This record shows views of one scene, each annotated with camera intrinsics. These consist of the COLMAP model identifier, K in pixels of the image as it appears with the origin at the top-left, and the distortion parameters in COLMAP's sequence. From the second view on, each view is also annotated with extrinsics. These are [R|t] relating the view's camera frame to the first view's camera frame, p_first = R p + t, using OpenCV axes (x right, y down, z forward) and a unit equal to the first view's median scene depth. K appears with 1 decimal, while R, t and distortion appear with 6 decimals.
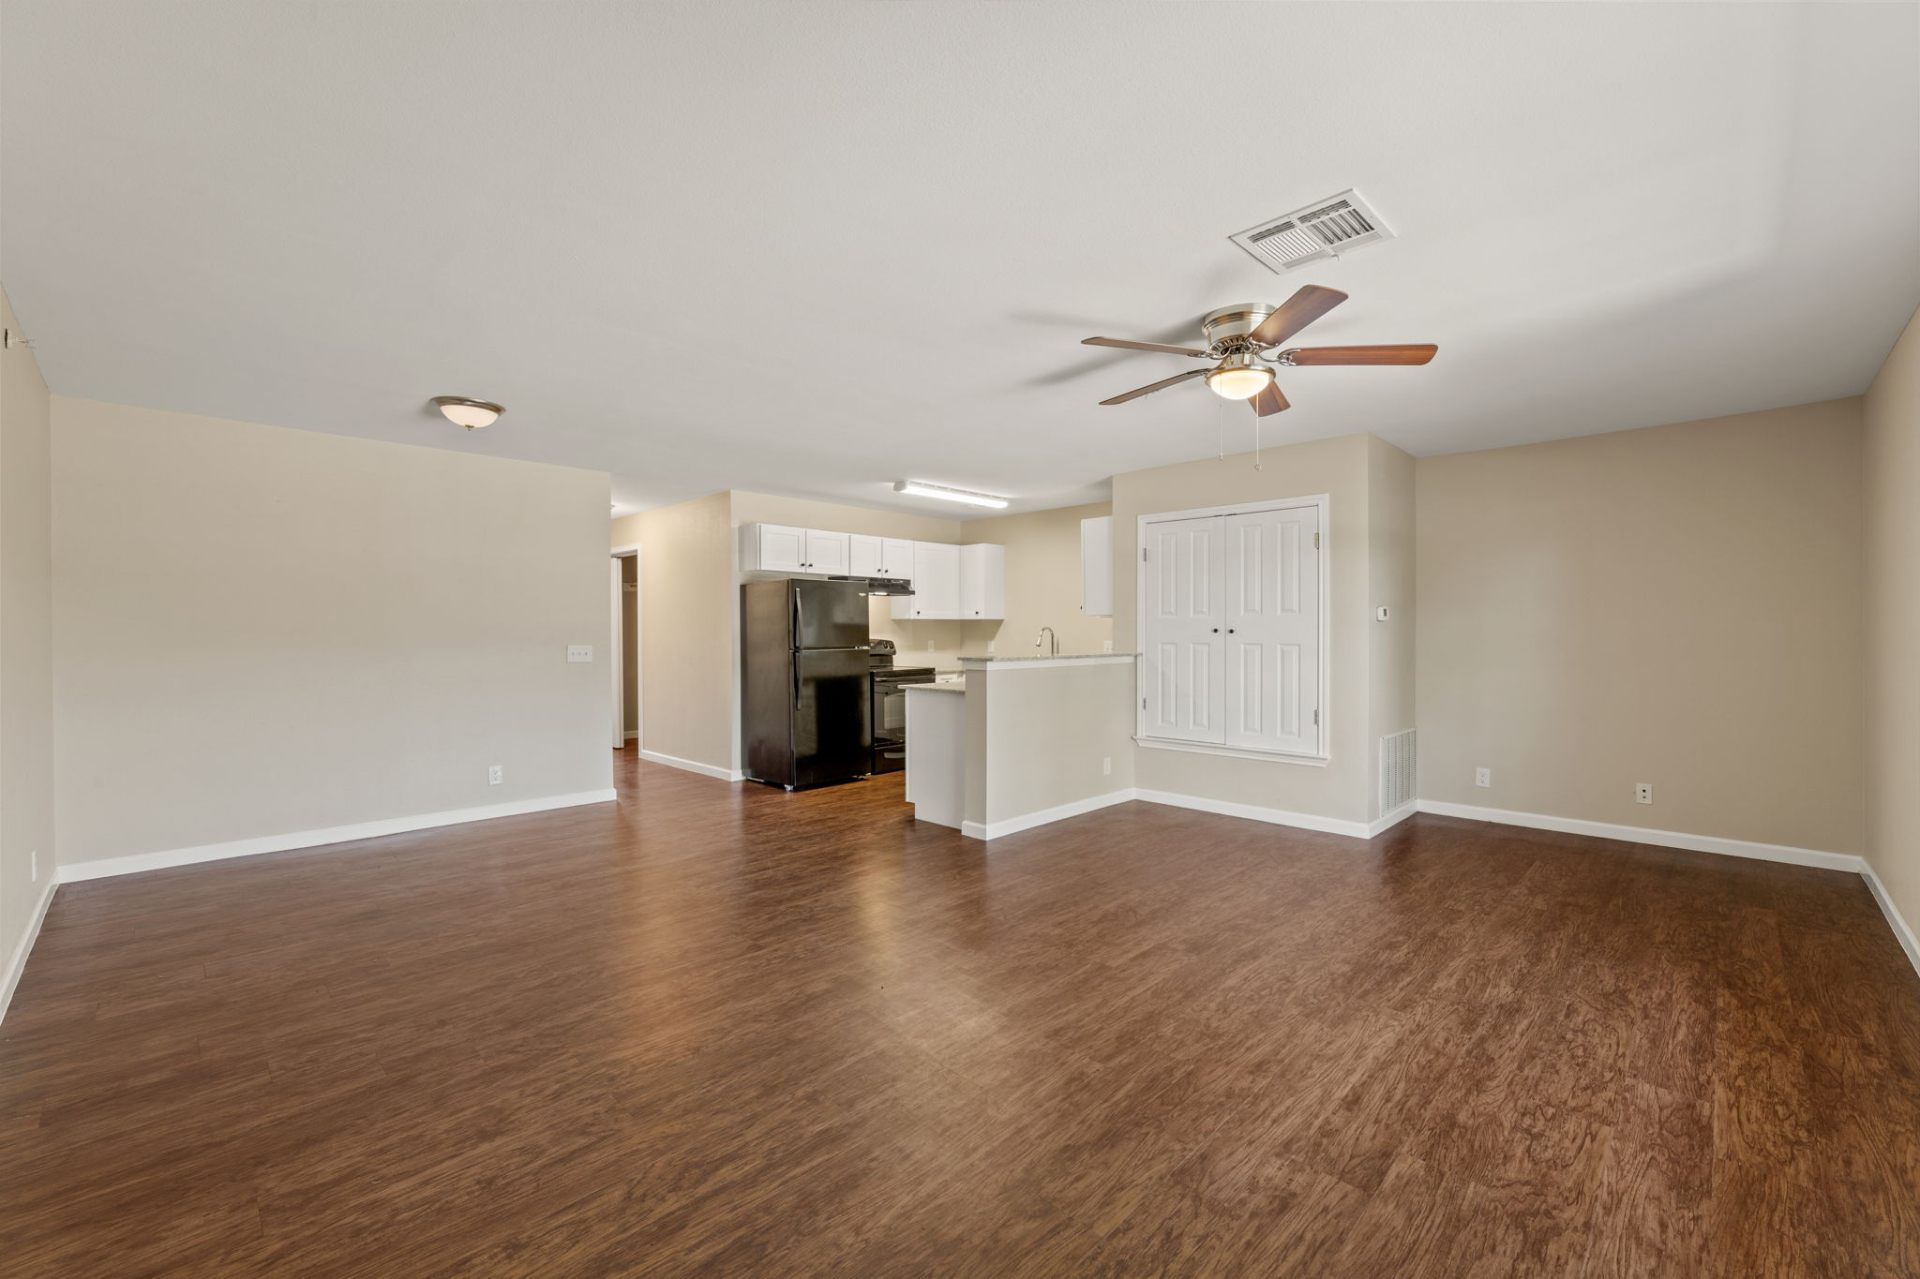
lens RADIAL K [[774.8, 0, 958.3], [0, 774.8, 632.7], [0, 0, 1]] dist [-0.002122, -0.000360]
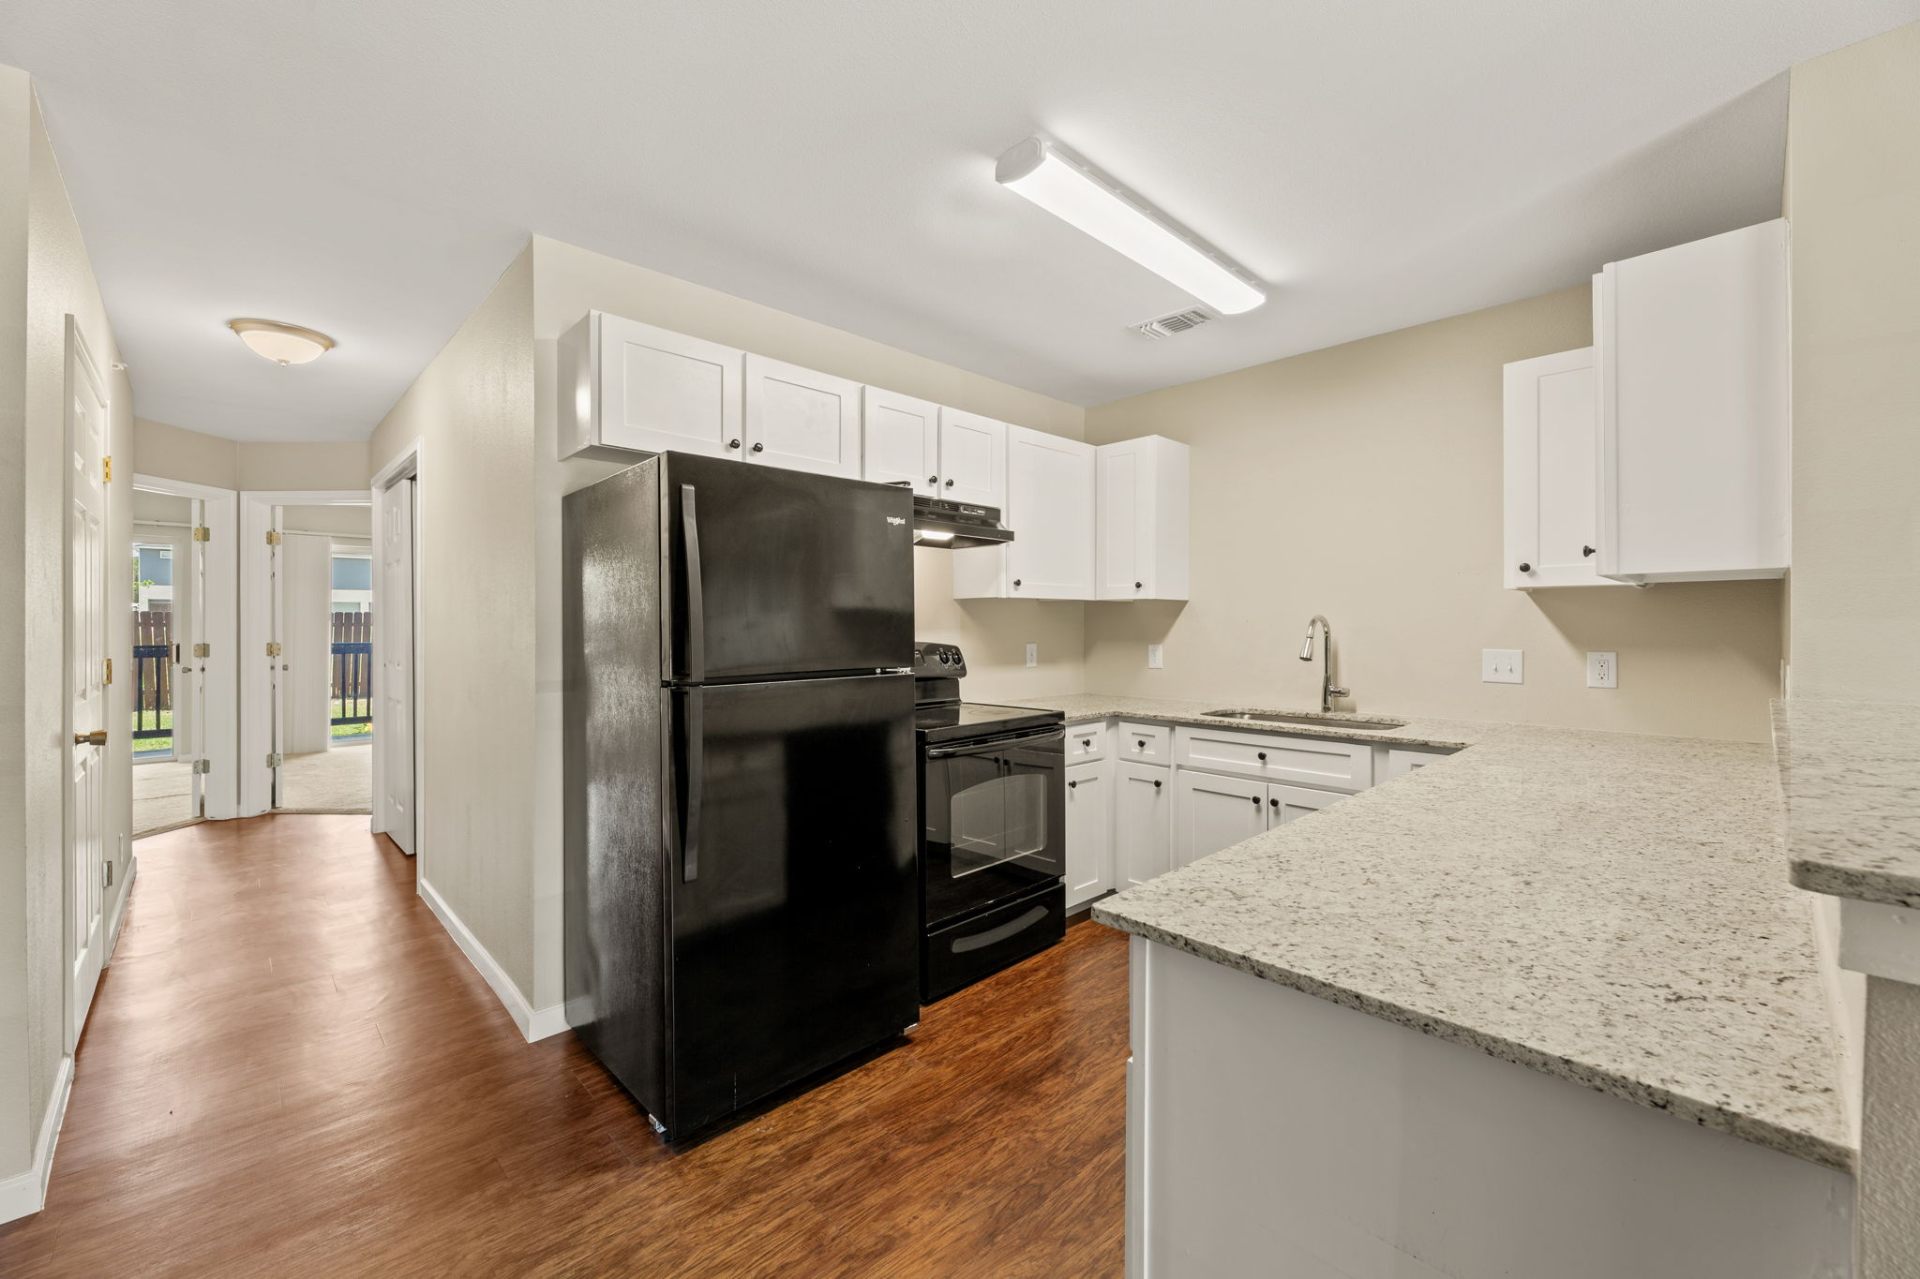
lens RADIAL K [[774.8, 0, 961.4], [0, 774.8, 617.3], [0, 0, 1]] dist [-0.002122, -0.000360]
pose [[0.999745, 0.002476, -0.022438, -0.077162], [-0.002735, 0.999930, -0.011487, -0.001202], [0.022408, 0.011546, 0.999682, 0.580509]]
